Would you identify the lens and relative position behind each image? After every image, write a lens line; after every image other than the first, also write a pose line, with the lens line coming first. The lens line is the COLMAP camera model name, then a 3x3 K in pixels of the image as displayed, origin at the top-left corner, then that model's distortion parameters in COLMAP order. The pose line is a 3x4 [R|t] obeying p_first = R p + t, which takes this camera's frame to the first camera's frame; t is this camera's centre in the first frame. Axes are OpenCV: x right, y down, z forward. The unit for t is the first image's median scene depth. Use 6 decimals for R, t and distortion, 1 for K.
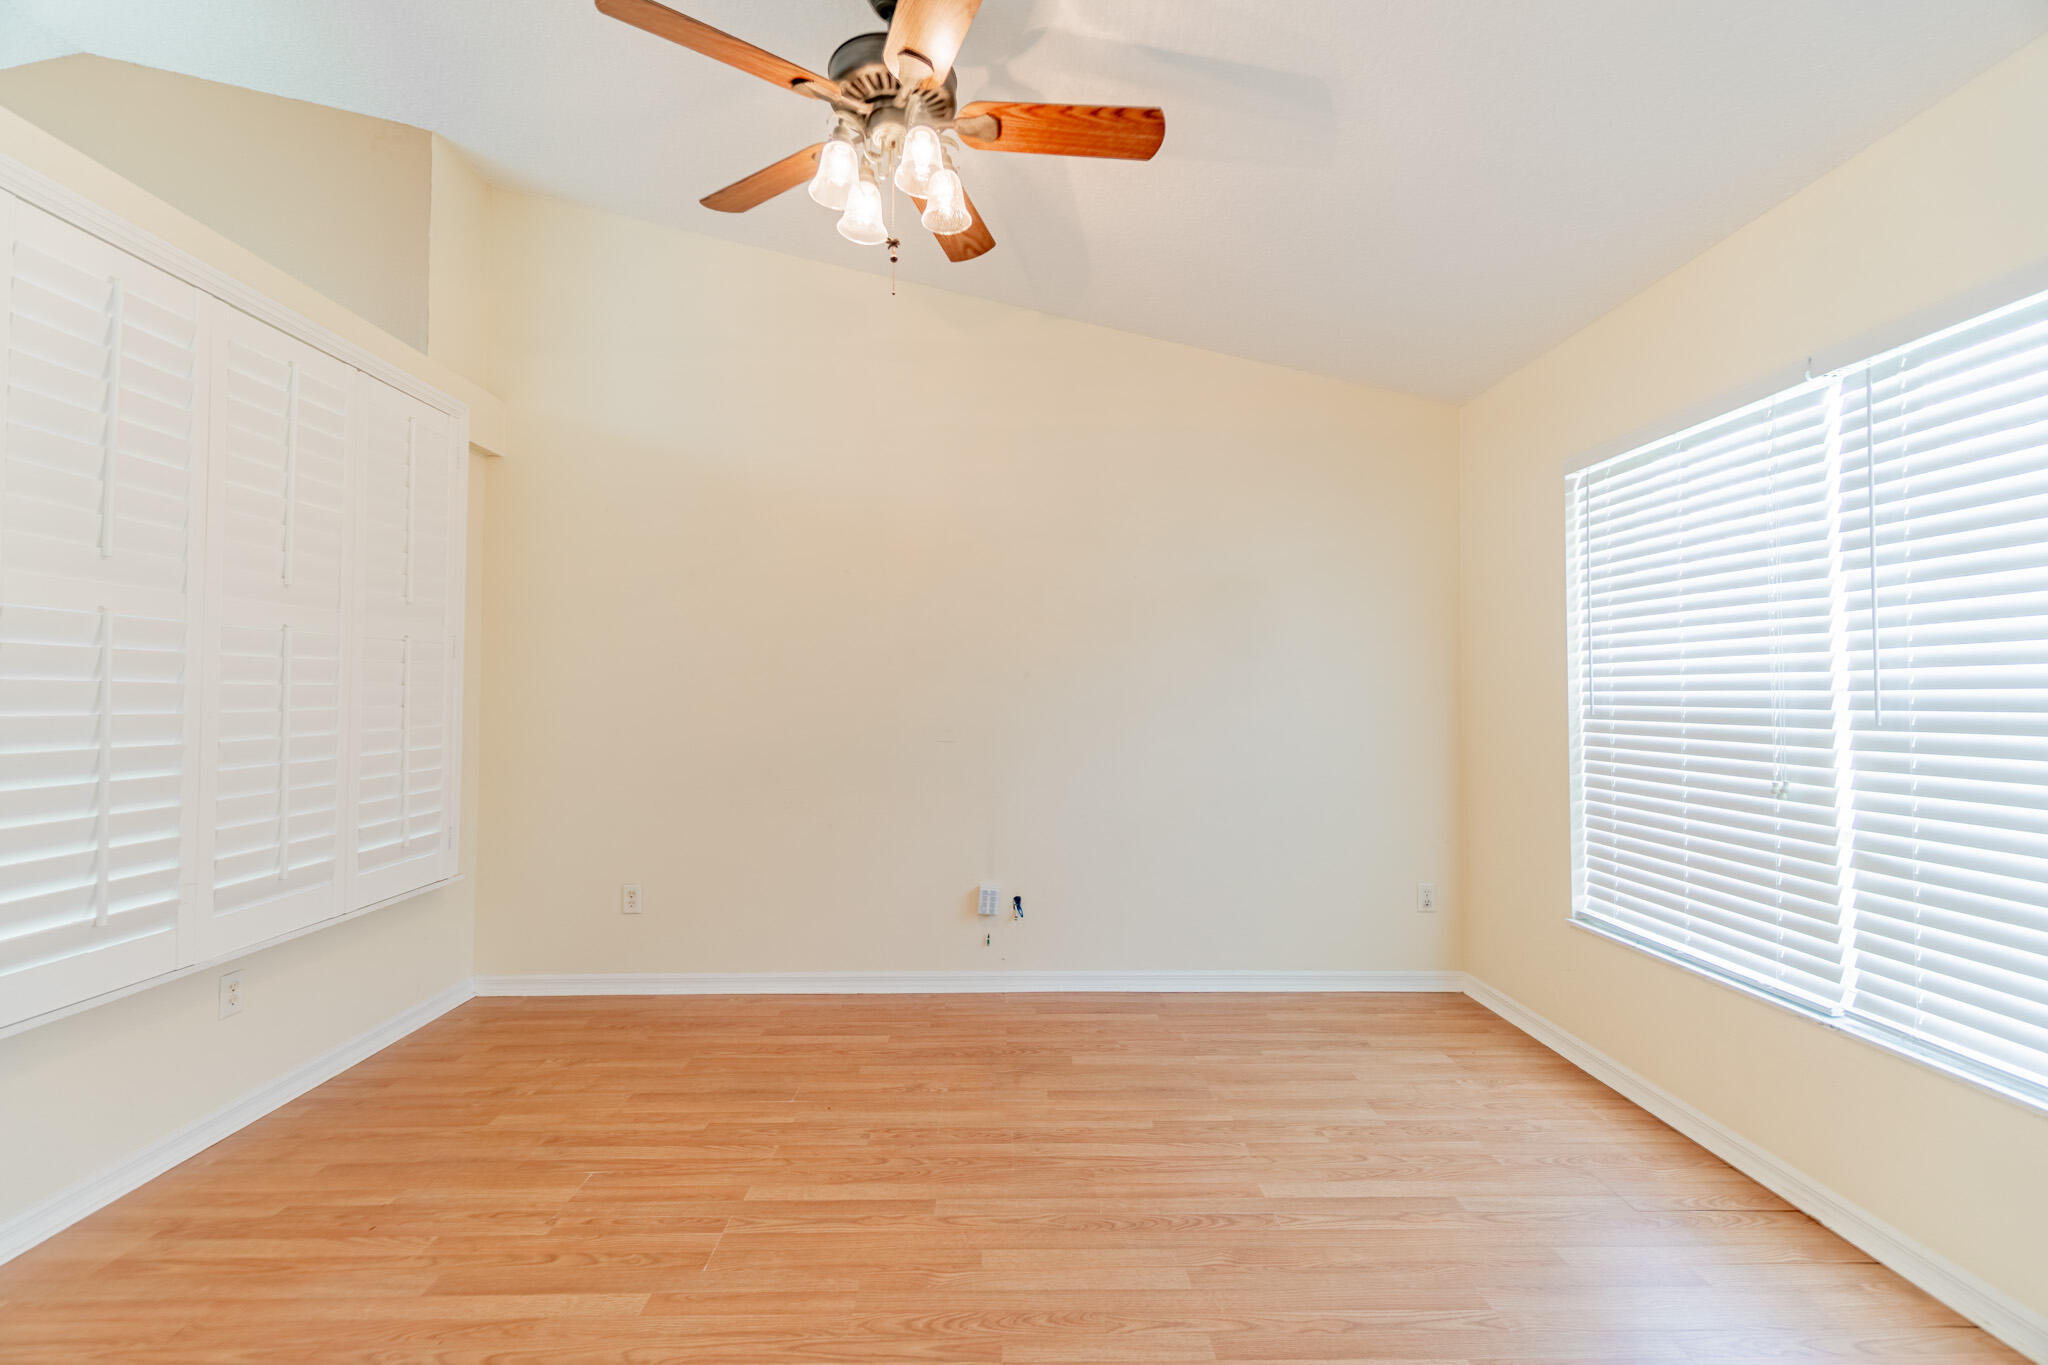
lens RADIAL K [[871.2, 0, 1021.9], [0, 871.2, 683.7], [0, 0, 1]] dist [0.001905, 0.000179]
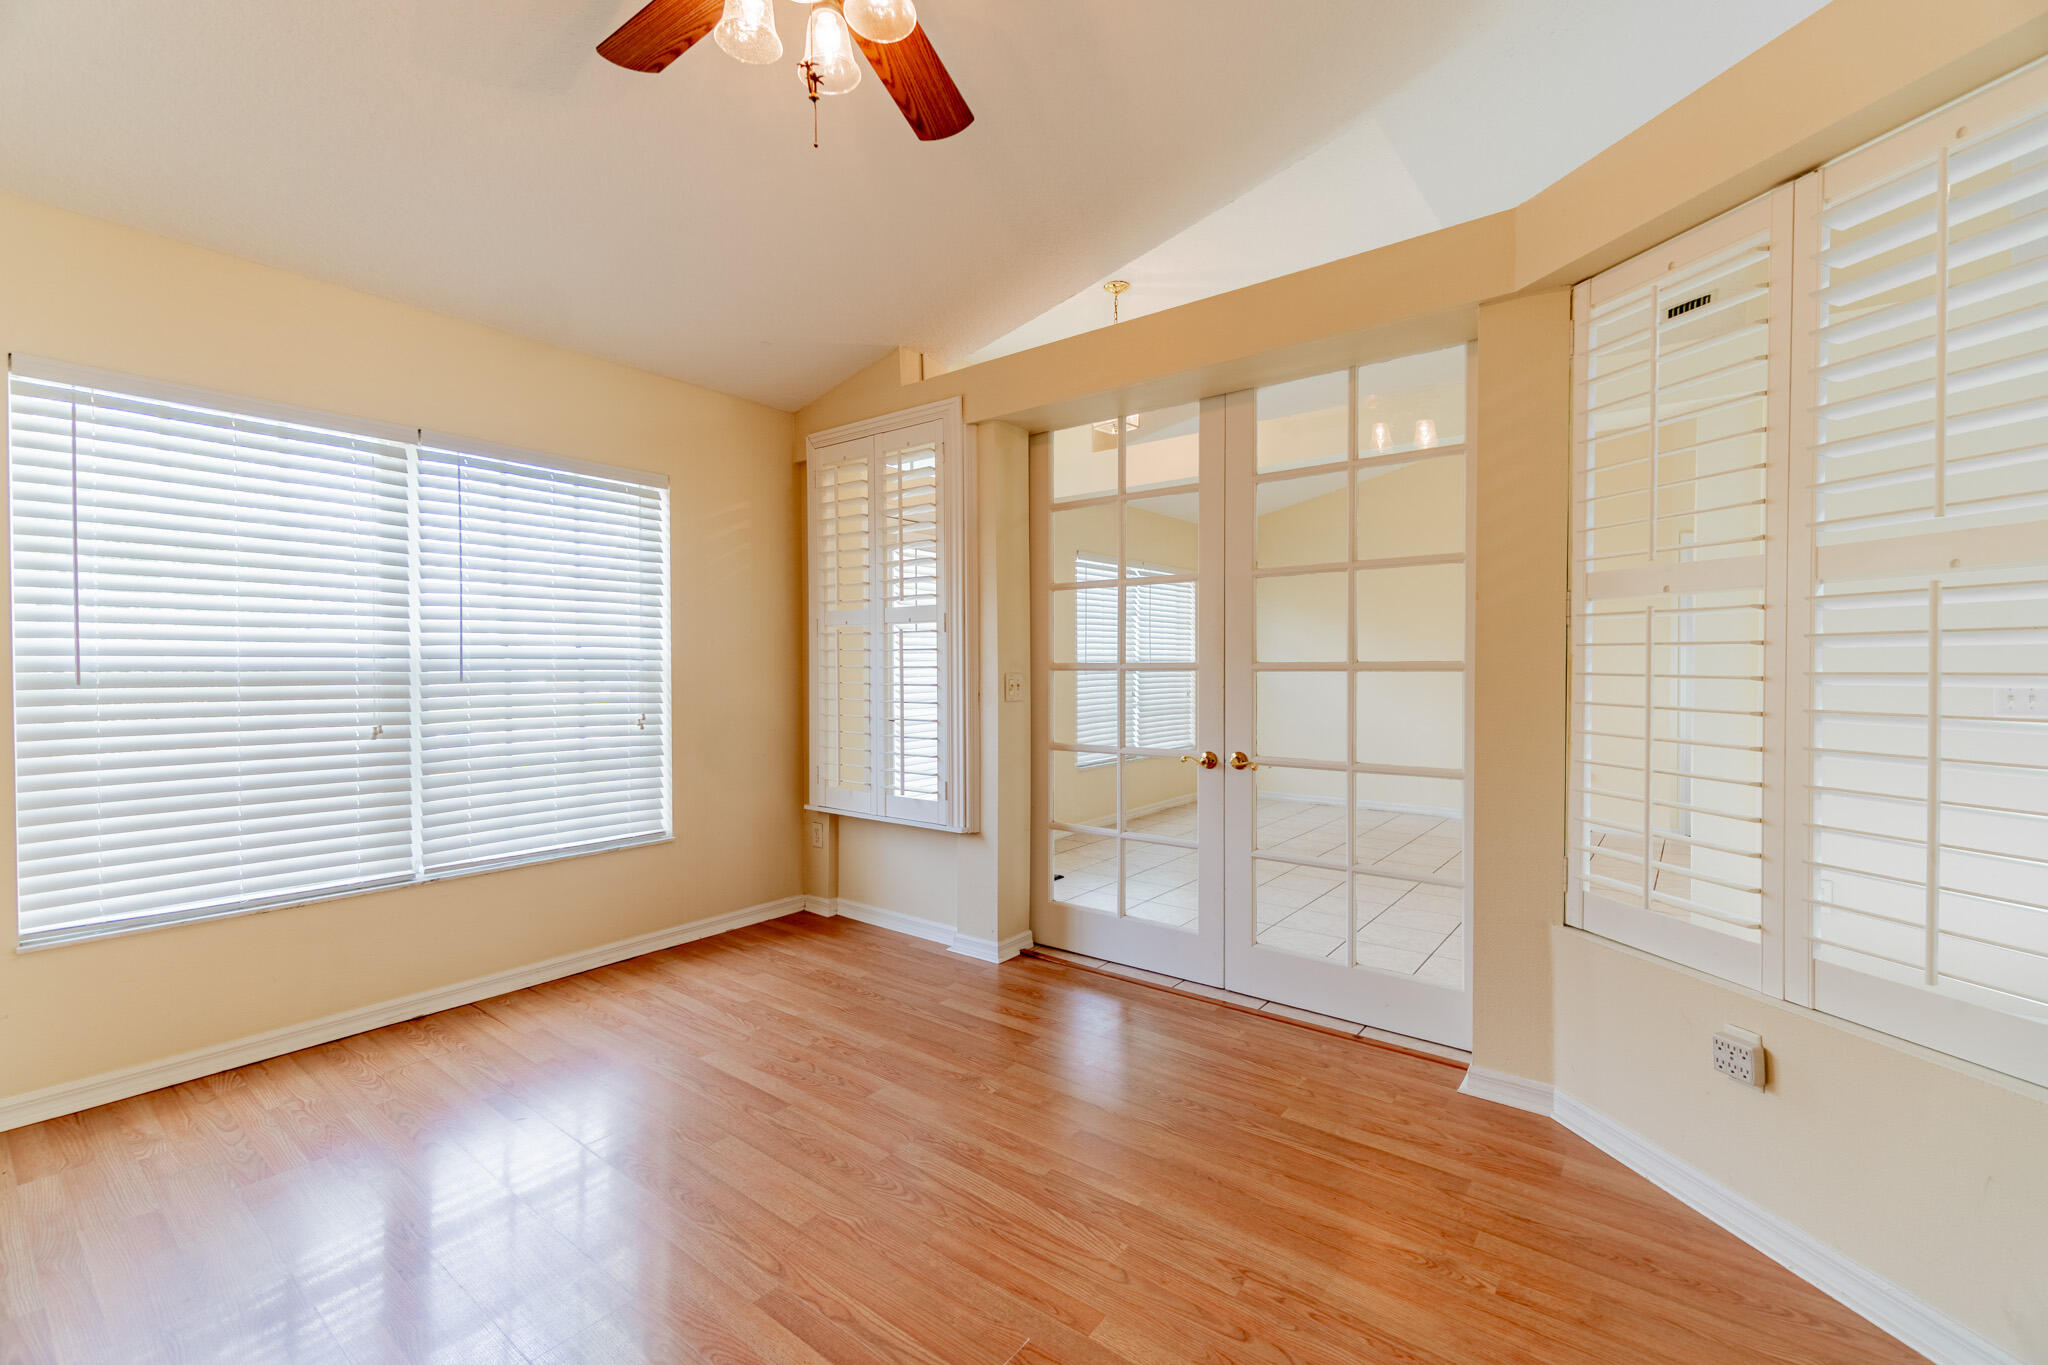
lens RADIAL K [[871.2, 0, 1017.3], [0, 871.2, 679.9], [0, 0, 1]] dist [0.001905, 0.000179]
pose [[-0.778156, -0.014272, 0.627909, -0.946509], [-0.015066, 0.999878, 0.004055, 0.025233], [-0.627890, -0.006305, -0.778276, 1.797953]]
